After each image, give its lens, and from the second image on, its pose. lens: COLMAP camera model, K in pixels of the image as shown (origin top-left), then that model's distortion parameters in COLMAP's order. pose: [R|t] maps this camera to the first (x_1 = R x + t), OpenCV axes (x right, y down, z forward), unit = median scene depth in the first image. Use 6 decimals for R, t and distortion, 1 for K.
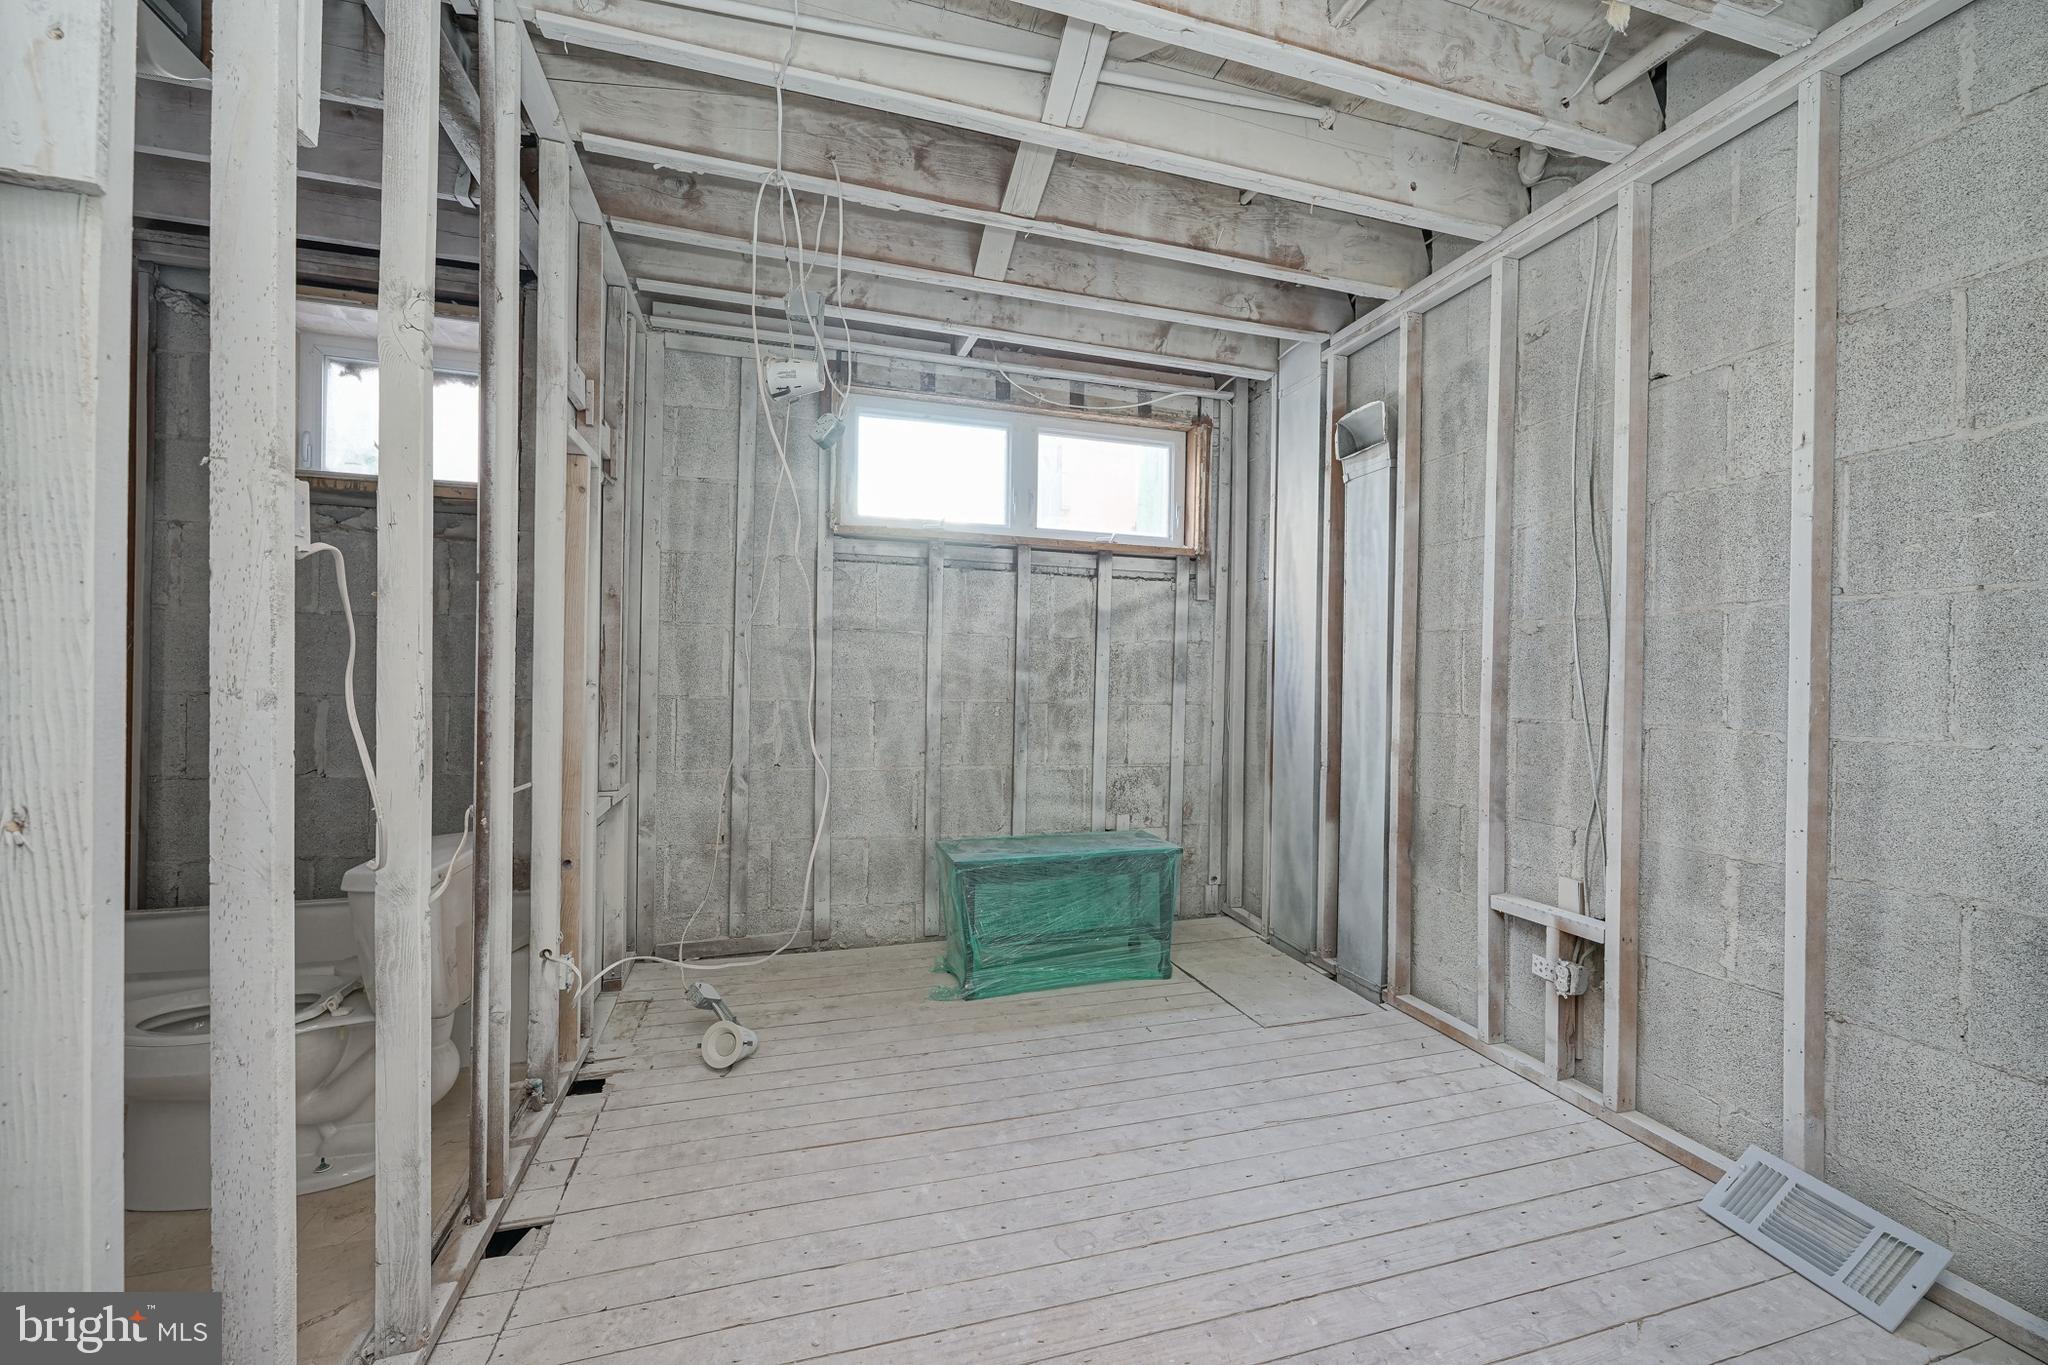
lens RADIAL K [[821.0, 0, 1024.0], [0, 821.0, 682.5], [0, 0, 1]] dist [-0.000043, 0.000340]
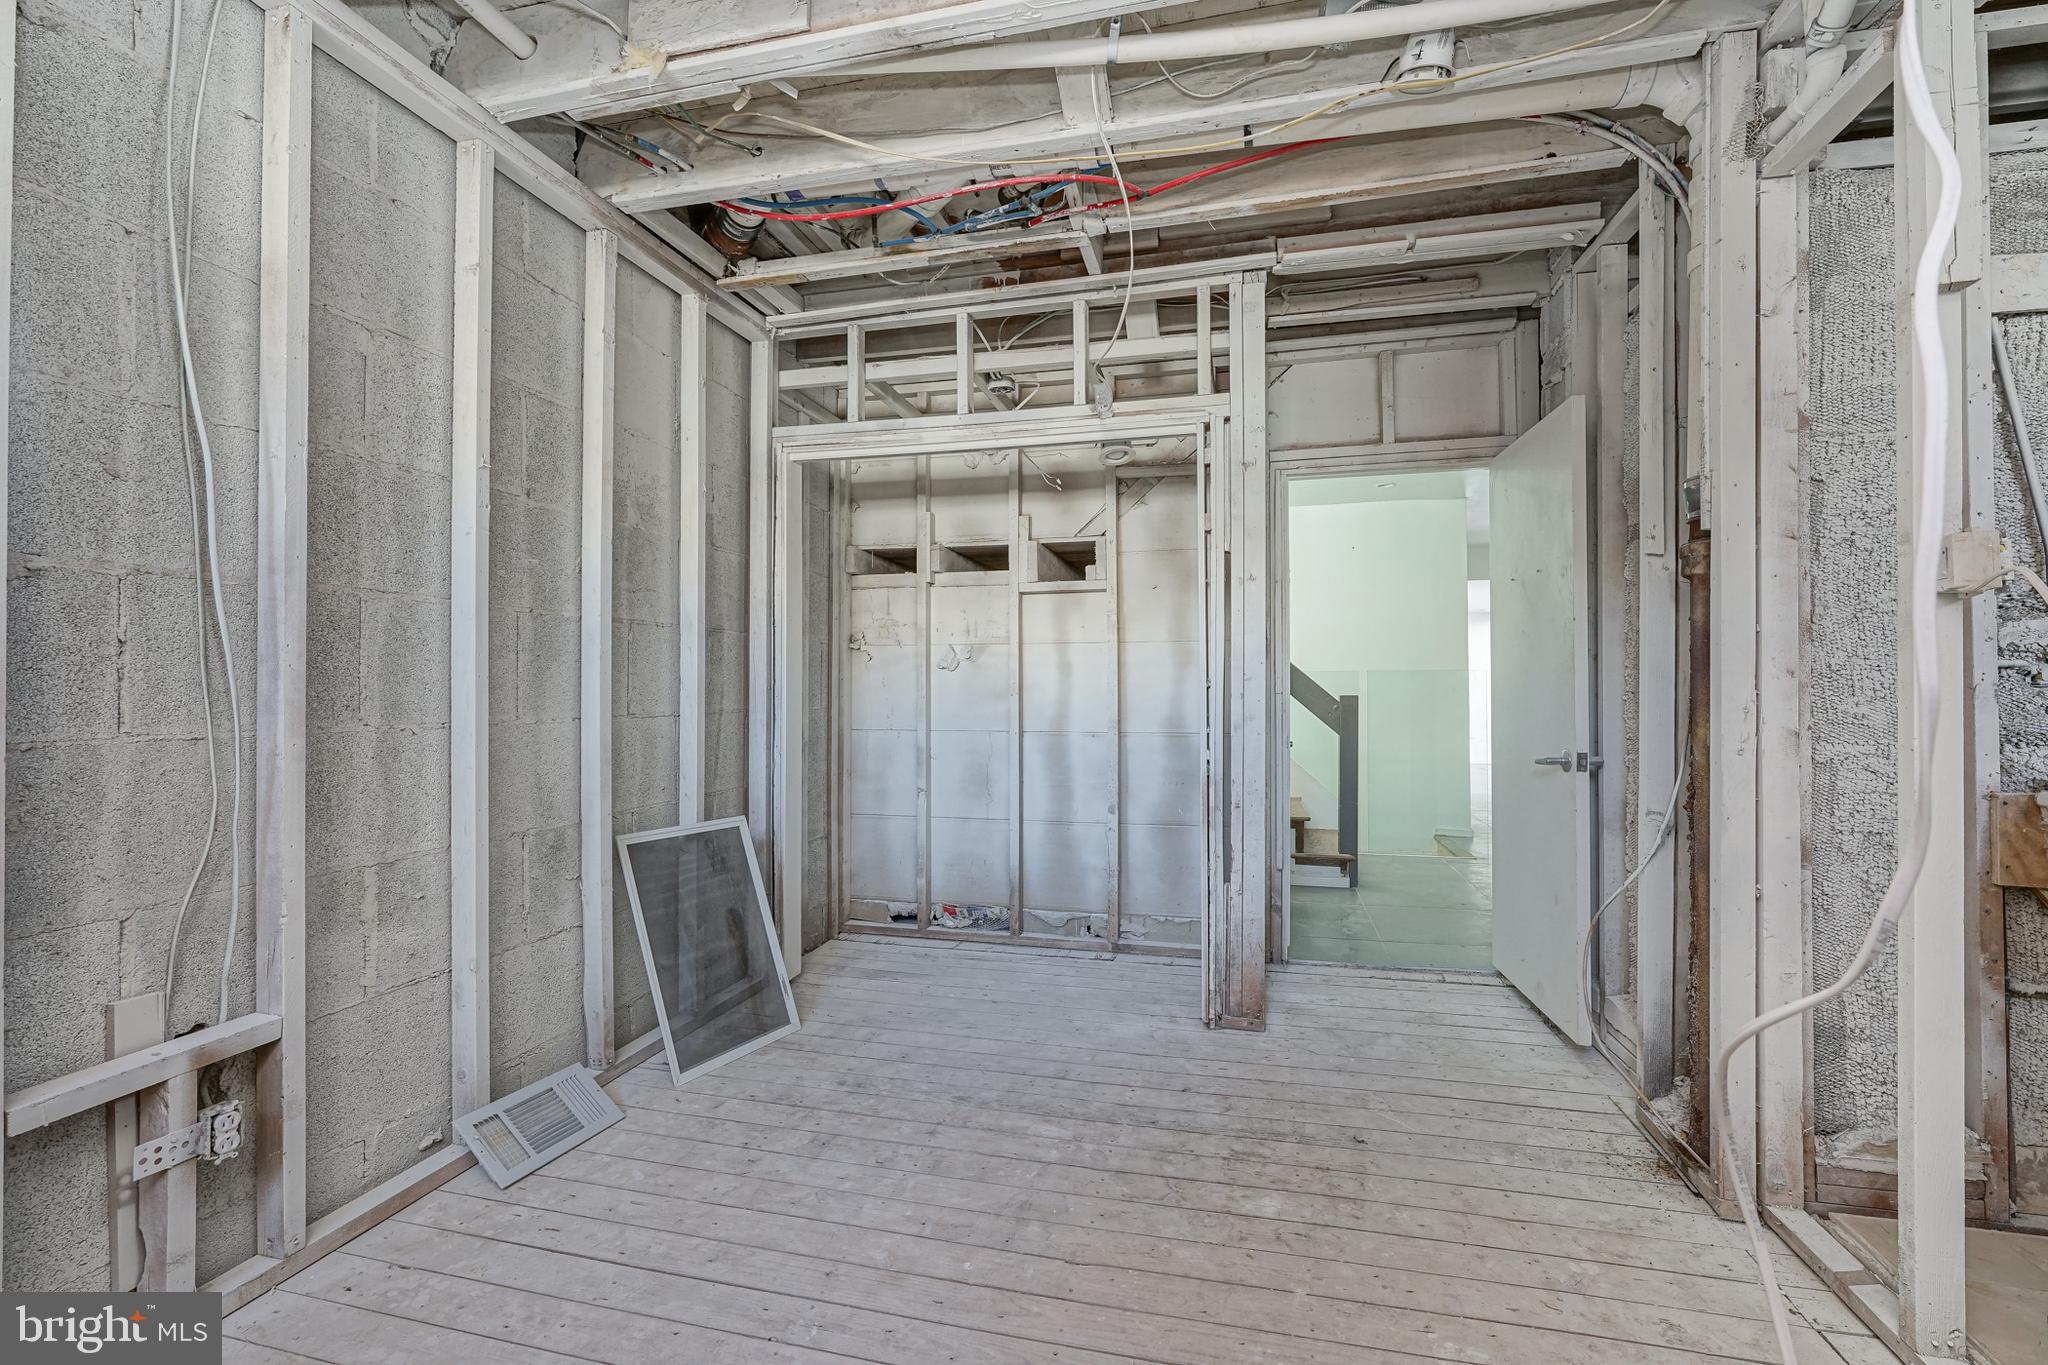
lens RADIAL K [[821.0, 0, 1024.0], [0, 821.0, 682.5], [0, 0, 1]] dist [-0.000043, 0.000340]
pose [[-0.859619, -0.013008, 0.510770, -0.120748], [-0.013083, 0.999908, 0.003448, -0.002522], [-0.510768, -0.003718, -0.859710, 0.705113]]
